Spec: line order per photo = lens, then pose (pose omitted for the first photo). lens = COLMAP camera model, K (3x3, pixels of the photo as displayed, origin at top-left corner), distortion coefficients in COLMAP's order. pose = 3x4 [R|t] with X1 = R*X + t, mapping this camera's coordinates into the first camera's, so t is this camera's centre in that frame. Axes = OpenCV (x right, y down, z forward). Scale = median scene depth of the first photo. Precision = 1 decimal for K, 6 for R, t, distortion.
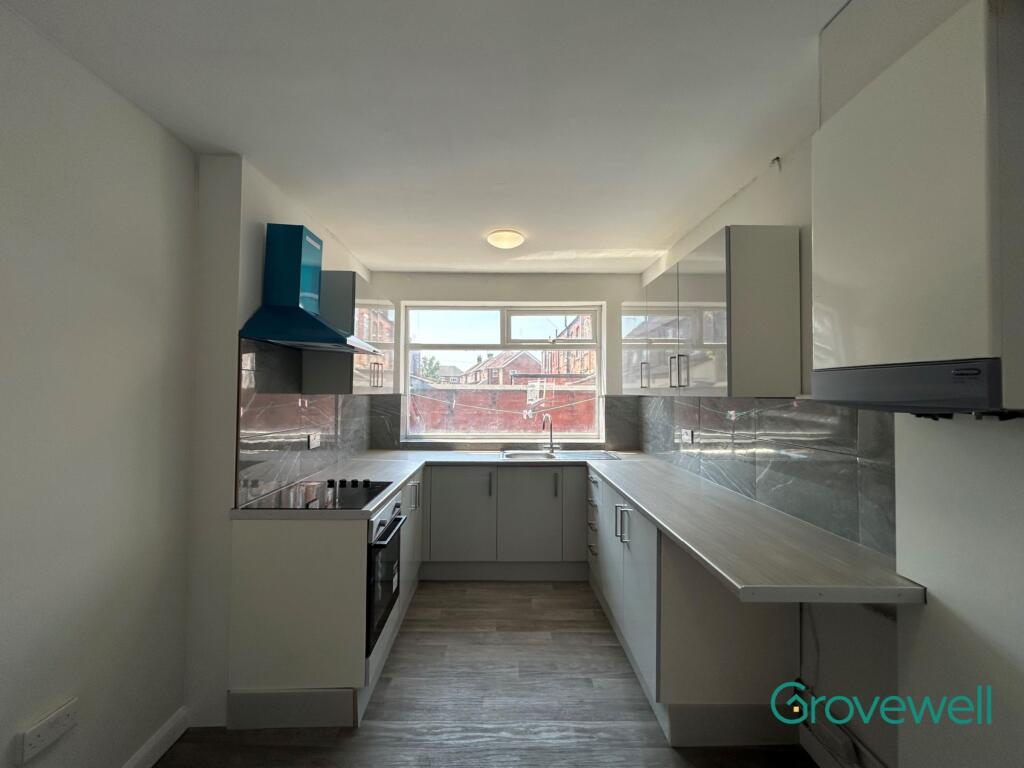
lens RADIAL K [[426.4, 0, 503.6], [0, 426.4, 379.9], [0, 0, 1]] dist [0.001734, 0.000677]
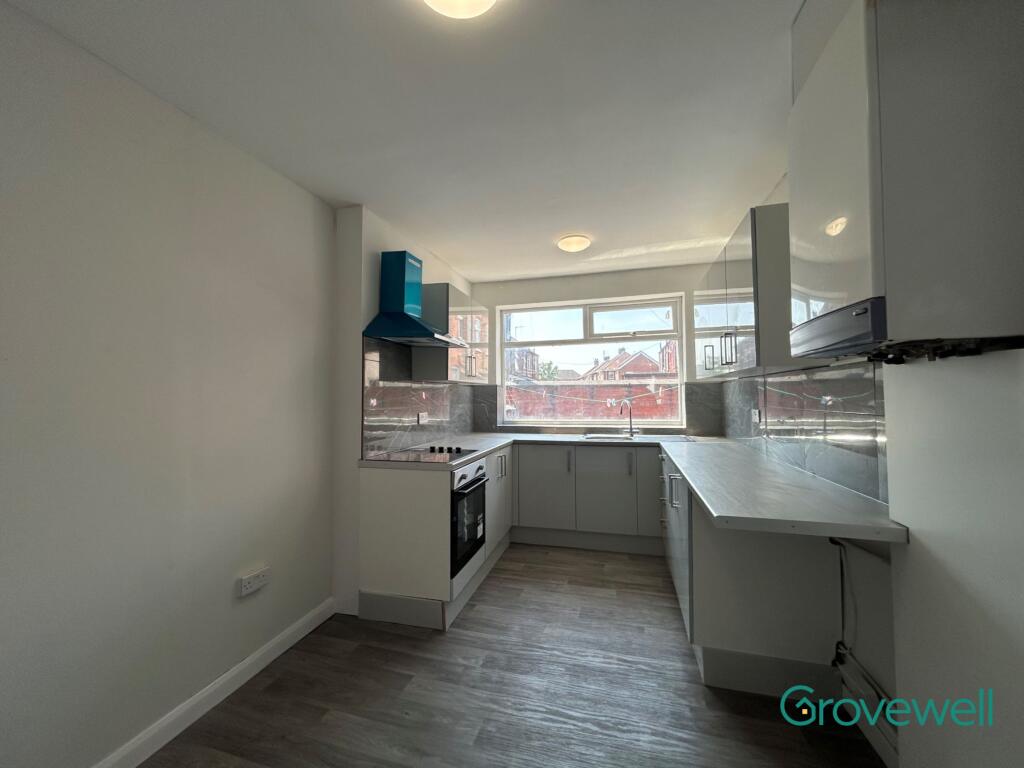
lens RADIAL K [[426.4, 0, 519.1], [0, 426.4, 385.1], [0, 0, 1]] dist [0.001734, 0.000677]
pose [[0.961506, -0.022049, -0.273899, 0.190861], [0.019174, 0.999729, -0.013172, 0.068223], [0.274116, 0.007413, 0.961668, -0.149147]]
